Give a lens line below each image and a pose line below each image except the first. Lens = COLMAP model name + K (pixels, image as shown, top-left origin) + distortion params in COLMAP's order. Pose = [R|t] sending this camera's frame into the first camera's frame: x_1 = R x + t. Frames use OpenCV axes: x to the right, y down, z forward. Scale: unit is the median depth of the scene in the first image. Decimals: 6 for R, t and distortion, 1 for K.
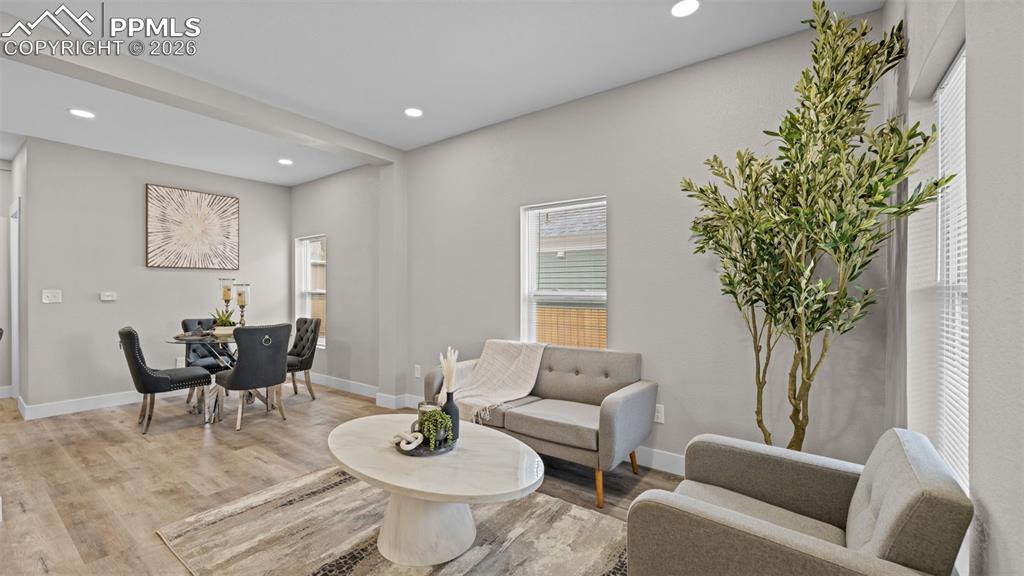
lens RADIAL K [[412.4, 0, 509.4], [0, 412.4, 287.6], [0, 0, 1]] dist [0.001213, -0.000143]
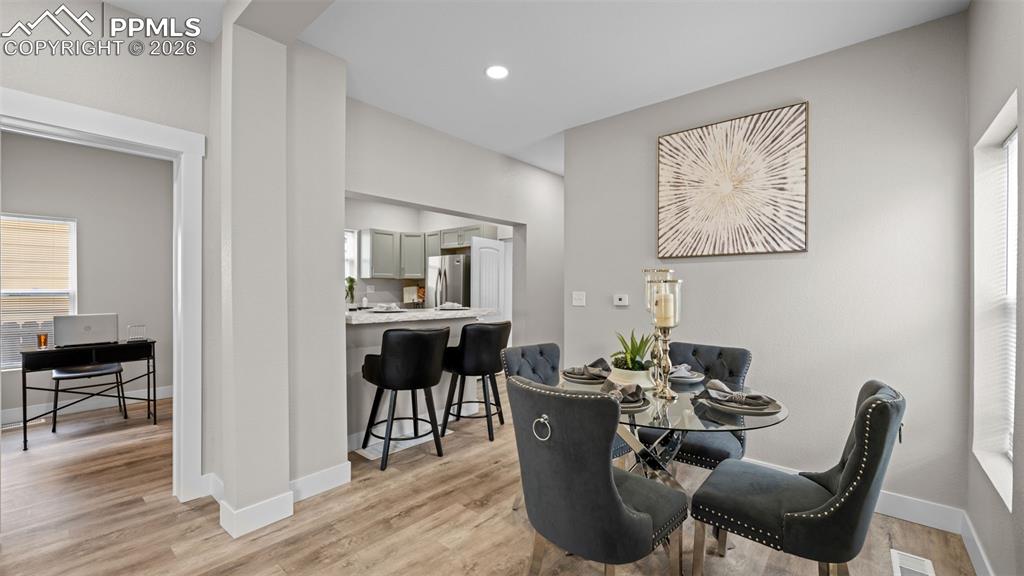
lens RADIAL K [[412.4, 0, 508.3], [0, 412.4, 289.3], [0, 0, 1]] dist [0.001213, -0.000143]
pose [[-0.095030, -0.002861, -0.995470, -0.170297], [-0.002058, 0.999994, -0.002678, 0.003139], [0.995472, 0.001794, -0.095036, 0.799069]]
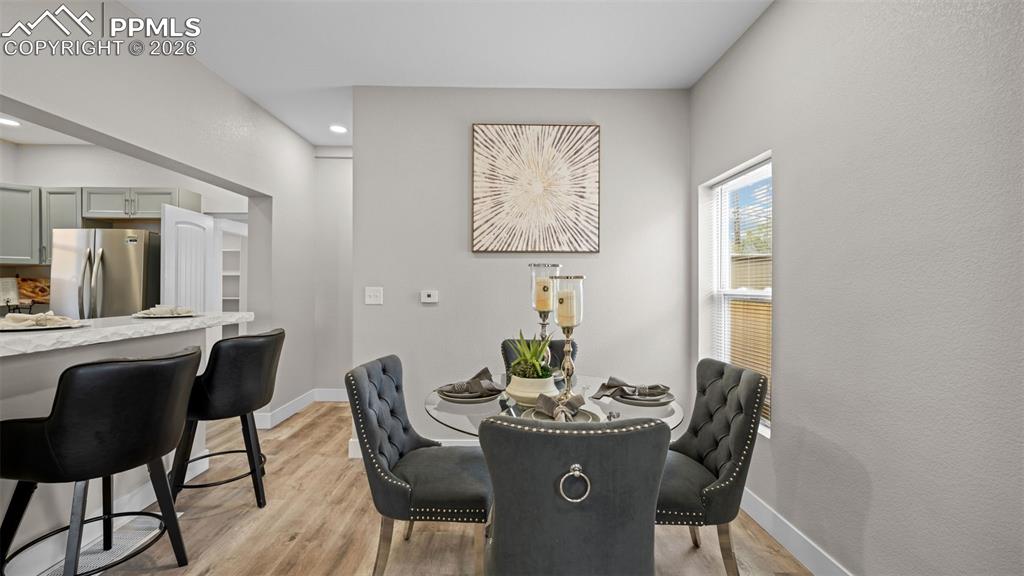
lens RADIAL K [[412.4, 0, 503.7], [0, 412.4, 283.3], [0, 0, 1]] dist [0.001213, -0.000143]
pose [[0.591843, -0.000057, -0.806054, -0.319961], [-0.002537, 0.999995, -0.001933, 0.000210], [0.806050, 0.003189, 0.591839, 0.641396]]
